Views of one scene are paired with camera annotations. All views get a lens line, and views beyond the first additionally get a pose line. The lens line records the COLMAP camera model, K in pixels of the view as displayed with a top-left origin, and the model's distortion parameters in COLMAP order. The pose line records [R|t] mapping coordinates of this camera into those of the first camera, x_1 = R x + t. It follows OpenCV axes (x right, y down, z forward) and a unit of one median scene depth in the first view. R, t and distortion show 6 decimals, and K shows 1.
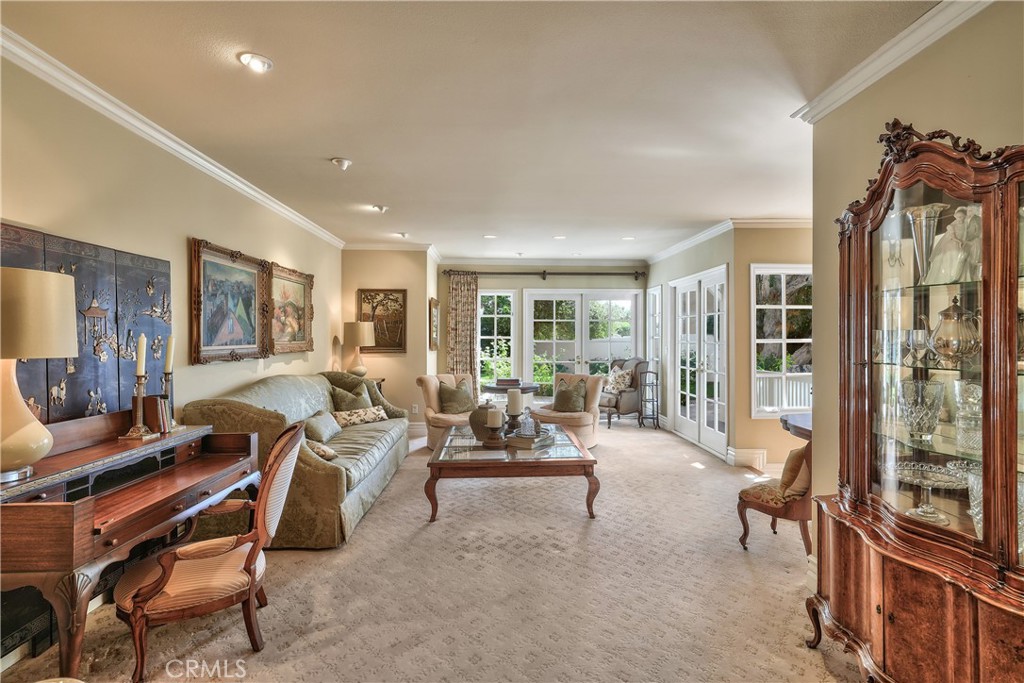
lens RADIAL K [[480.8, 0, 518.9], [0, 480.8, 333.1], [0, 0, 1]] dist [-0.000476, 0.001454]
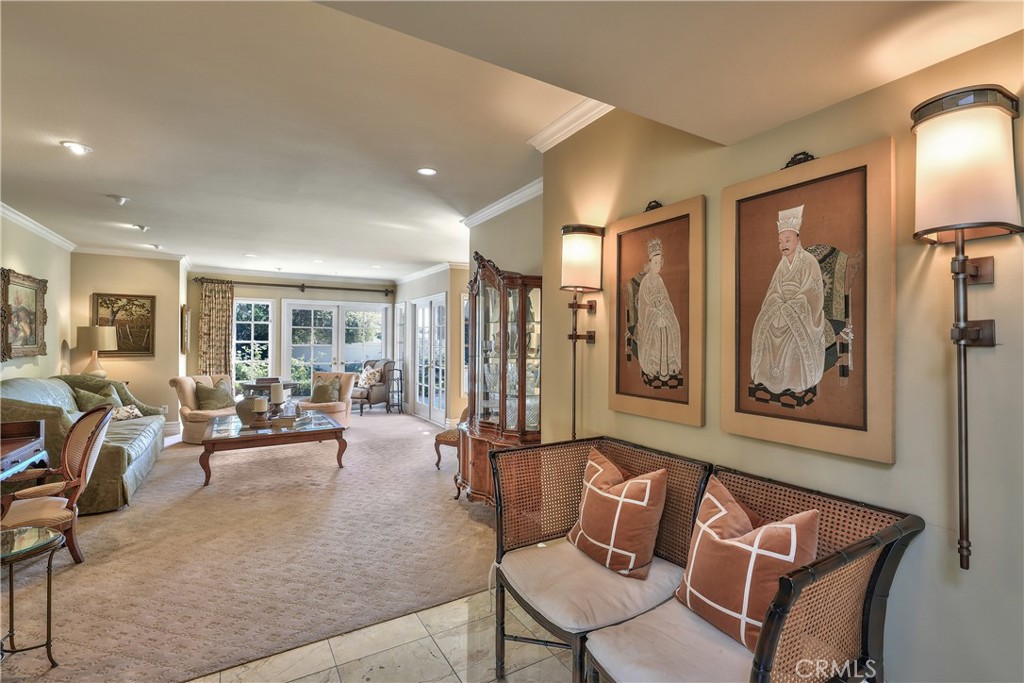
lens RADIAL K [[453.2, 0, 538.3], [0, 453.2, 341.2], [0, 0, 1]] dist [0.005086, -0.000163]
pose [[0.859369, 0.004944, 0.511333, -0.042894], [-0.009090, 0.999943, 0.005609, -0.010685], [-0.511276, -0.009468, 0.859364, -0.534412]]
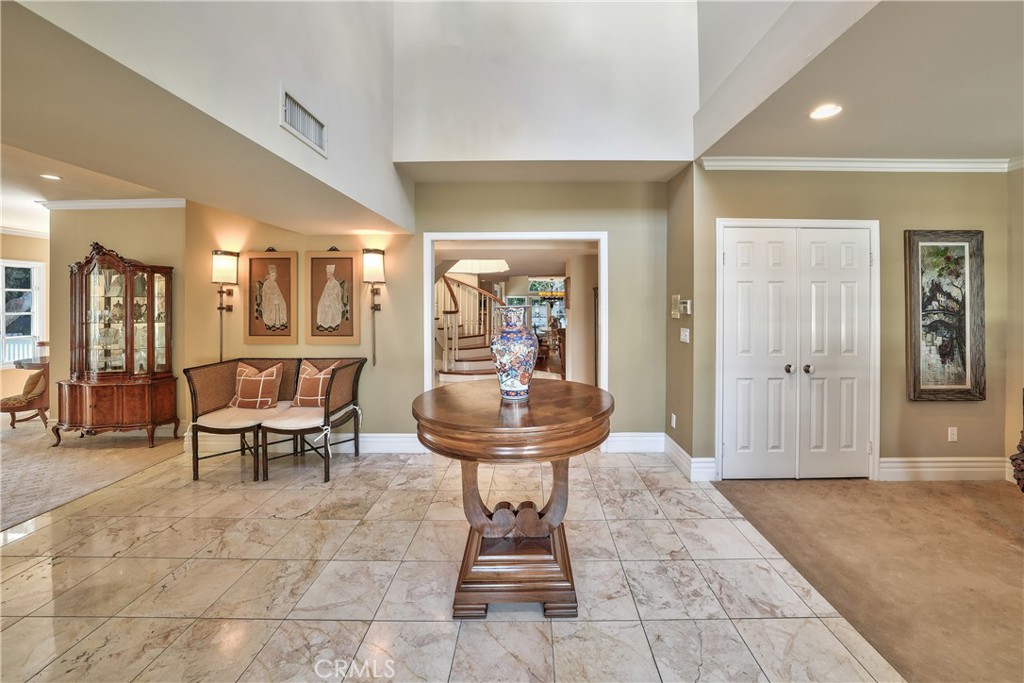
lens RADIAL K [[360.3, 0, 501.8], [0, 360.3, 301.3], [0, 0, 1]] dist [-0.015430, 0.002009]
pose [[0.054880, -0.001624, 0.998492, -0.670386], [-0.001604, 0.999997, 0.001715, -0.039564], [-0.998492, -0.001695, 0.054877, -0.858422]]
